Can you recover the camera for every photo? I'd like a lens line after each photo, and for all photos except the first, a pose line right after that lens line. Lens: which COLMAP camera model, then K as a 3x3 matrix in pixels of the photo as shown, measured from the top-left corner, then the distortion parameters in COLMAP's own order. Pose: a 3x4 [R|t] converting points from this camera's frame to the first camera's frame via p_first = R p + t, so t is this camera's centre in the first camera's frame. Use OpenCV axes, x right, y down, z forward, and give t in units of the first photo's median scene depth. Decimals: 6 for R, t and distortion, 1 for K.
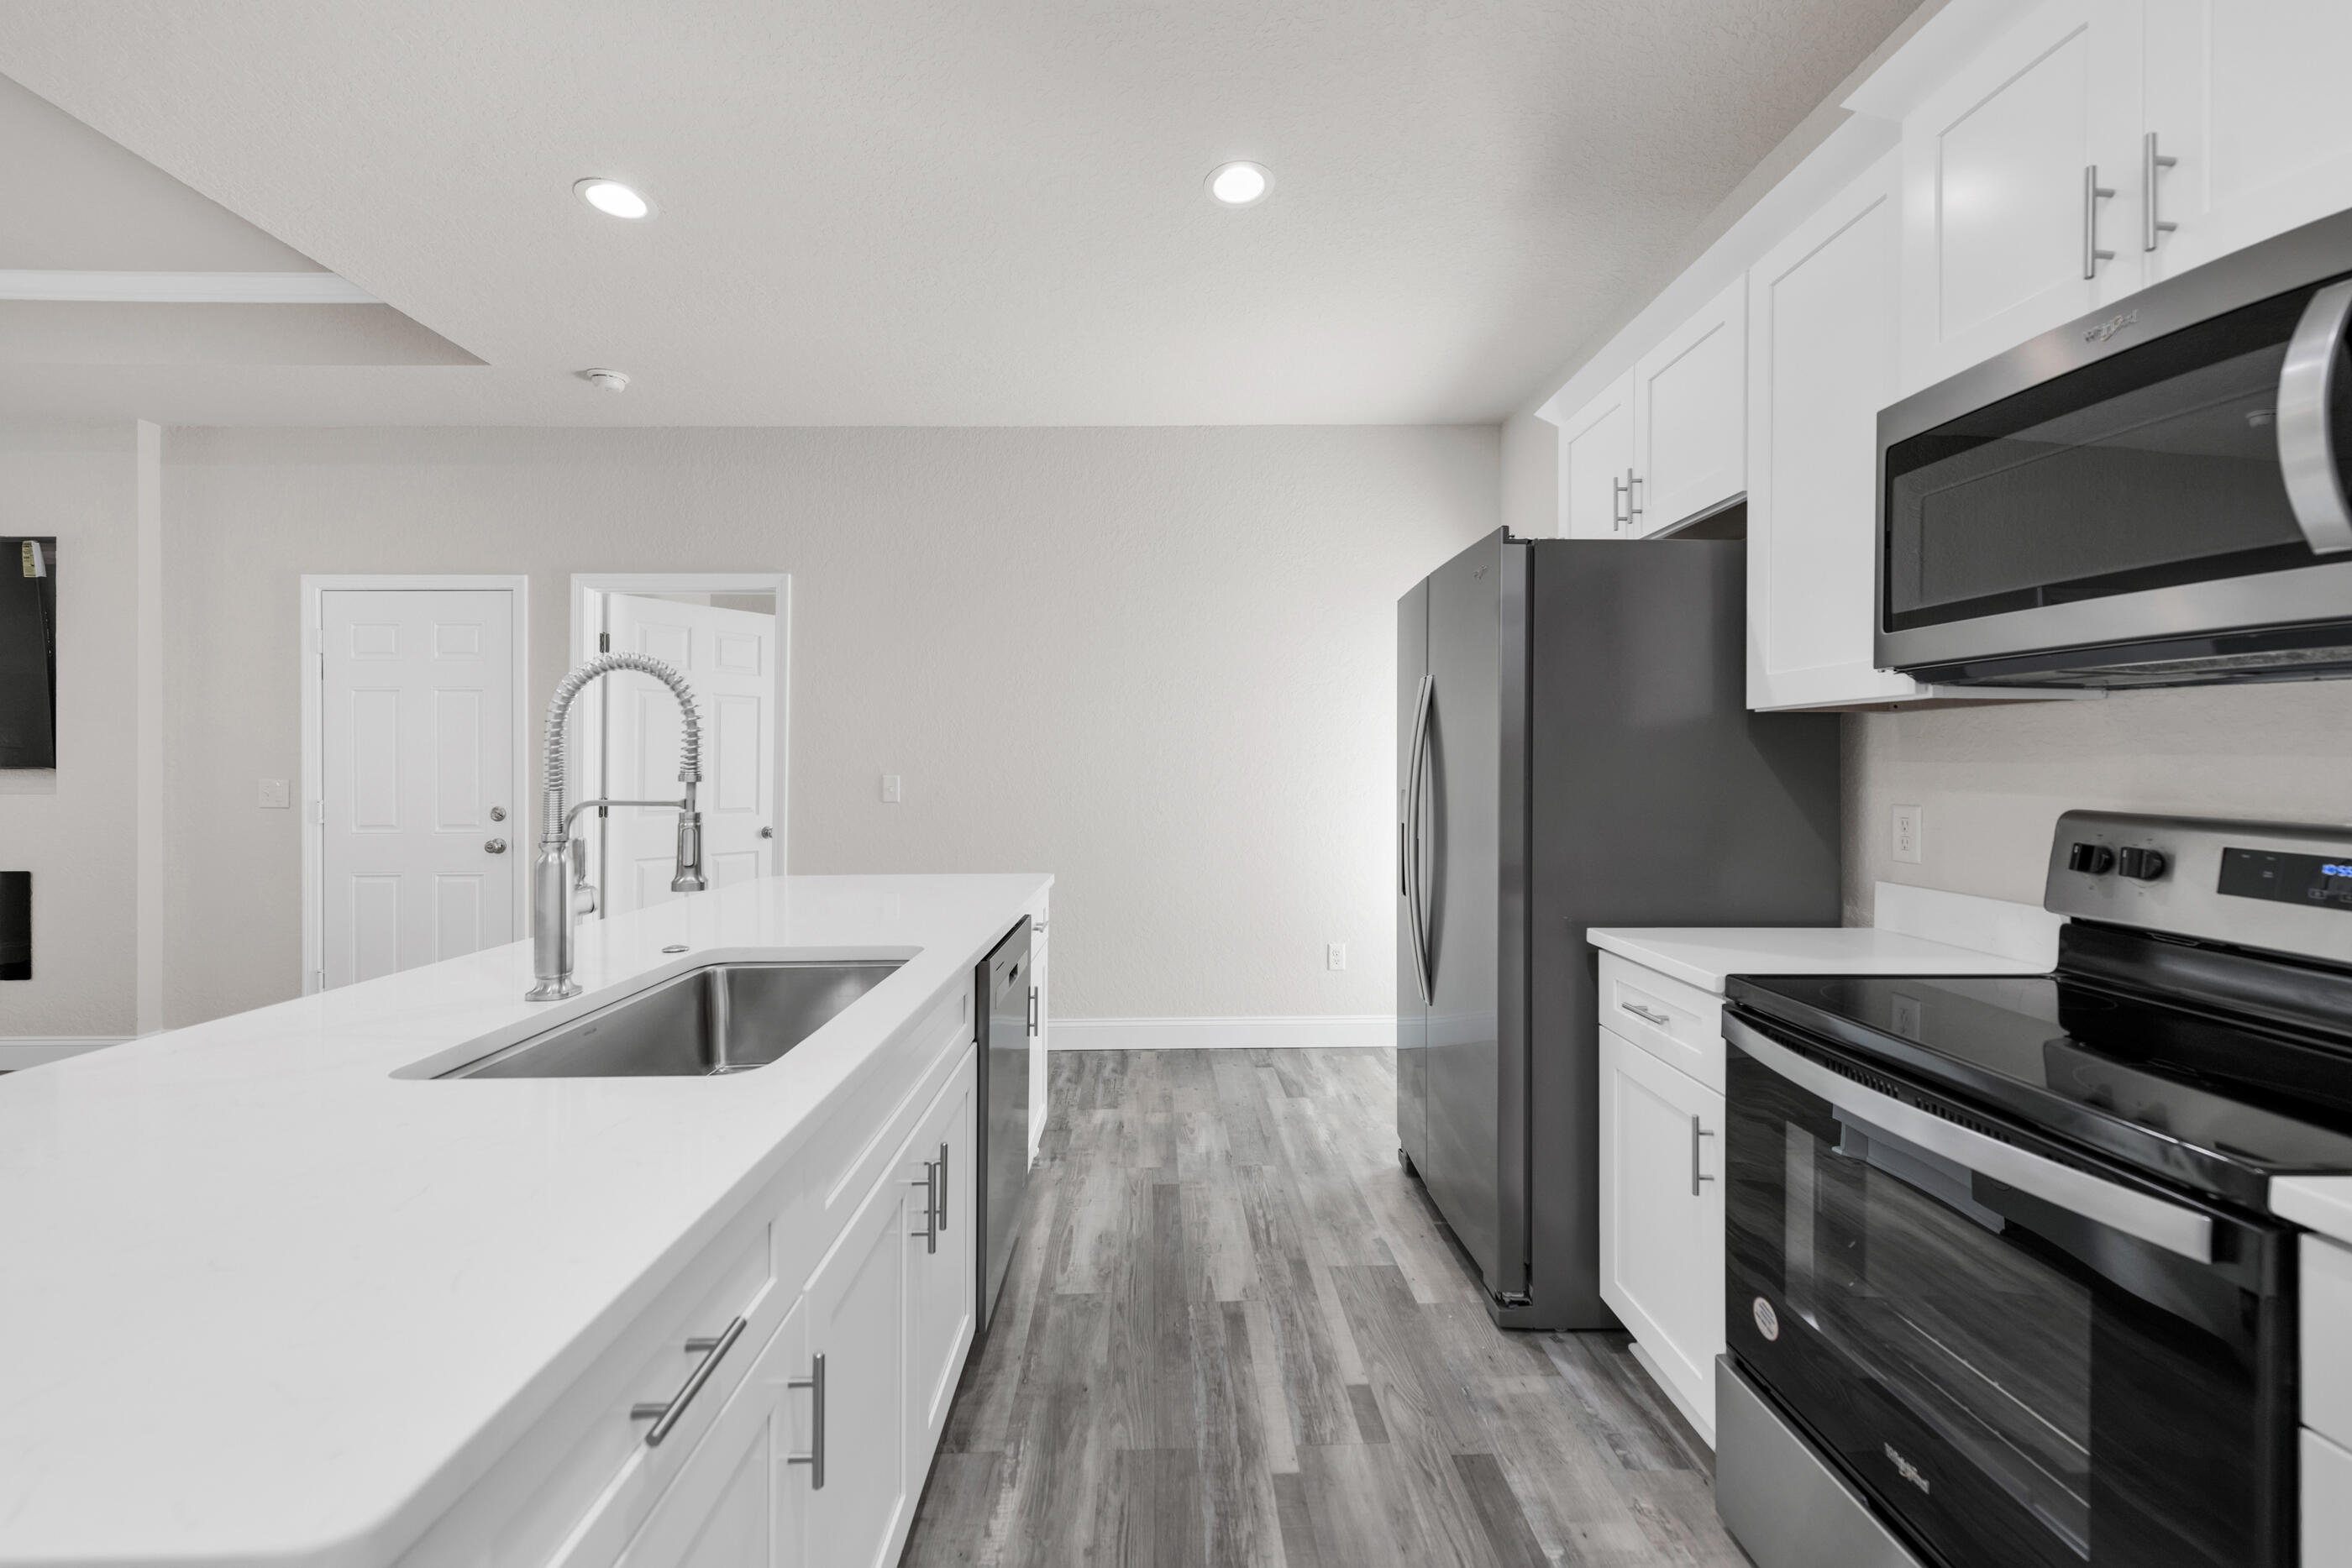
lens RADIAL K [[957.3, 0, 1178.9], [0, 957.3, 764.8], [0, 0, 1]] dist [0.002833, -0.001241]
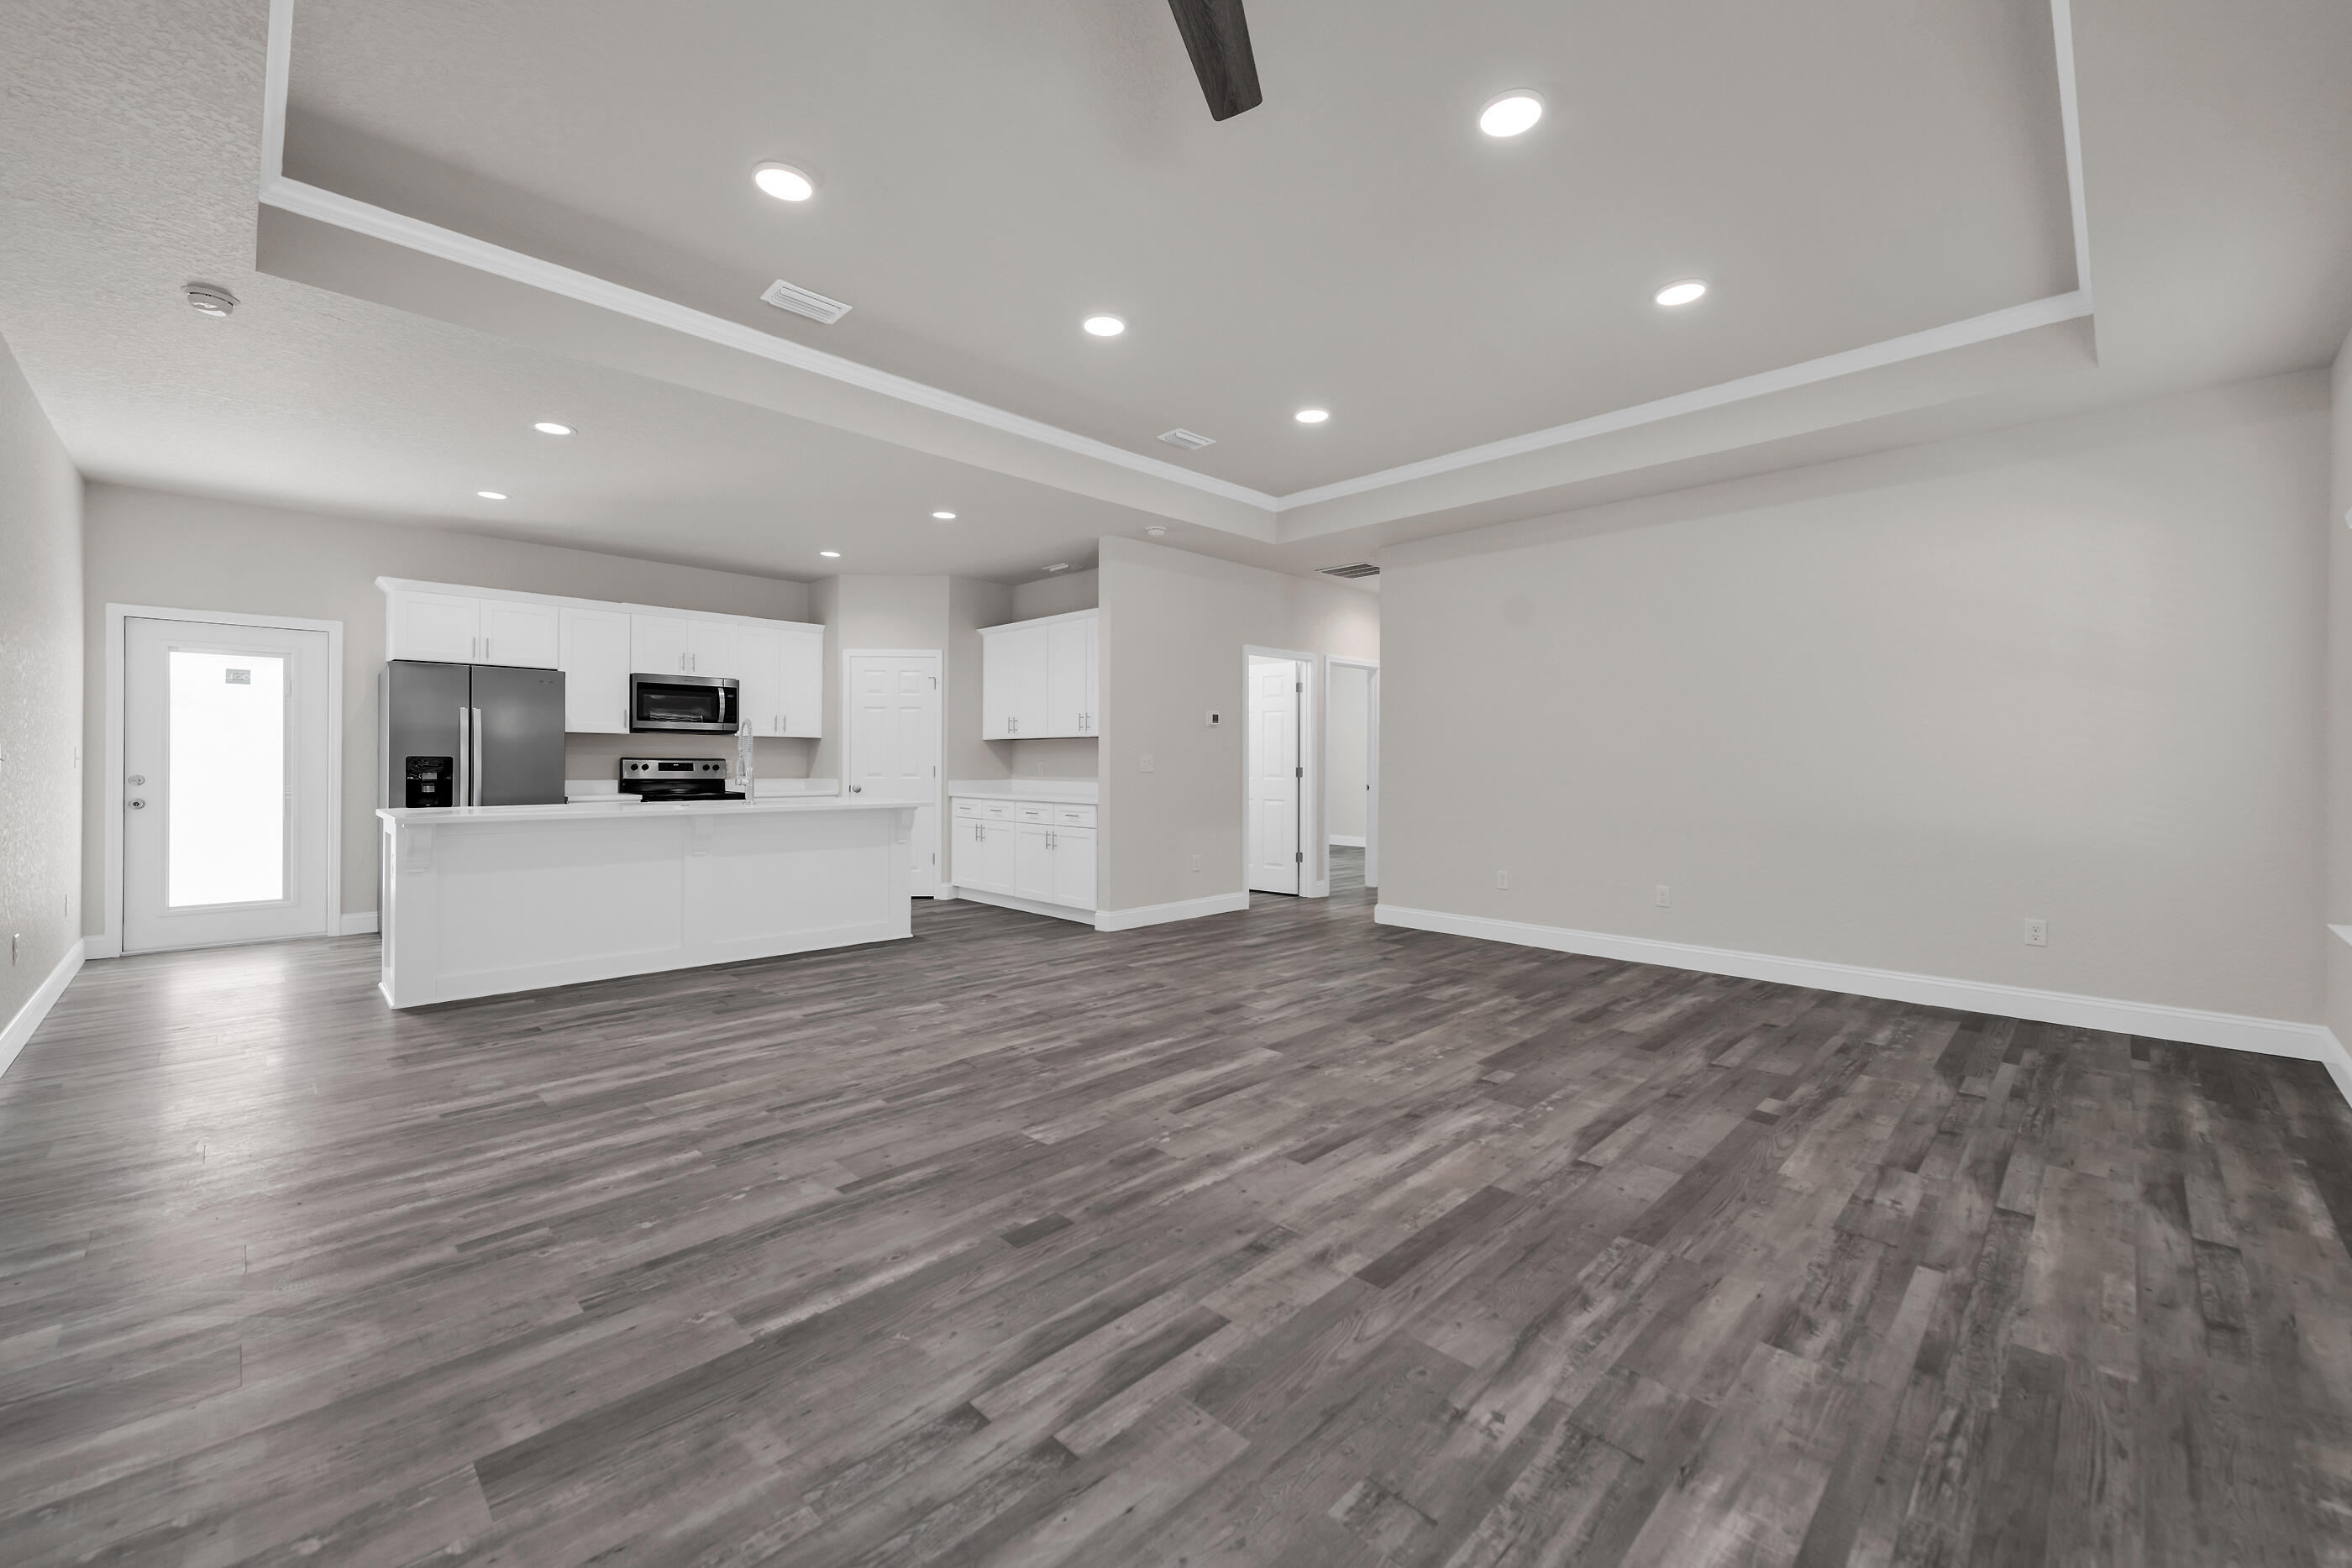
lens RADIAL K [[930.7, 0, 1176.8], [0, 930.7, 765.8], [0, 0, 1]] dist [0.020339, -0.006110]
pose [[-0.684535, -0.004691, 0.728965, -2.960357], [-0.005964, 0.999982, 0.000835, 0.047557], [-0.728956, -0.003776, -0.684550, 1.496628]]
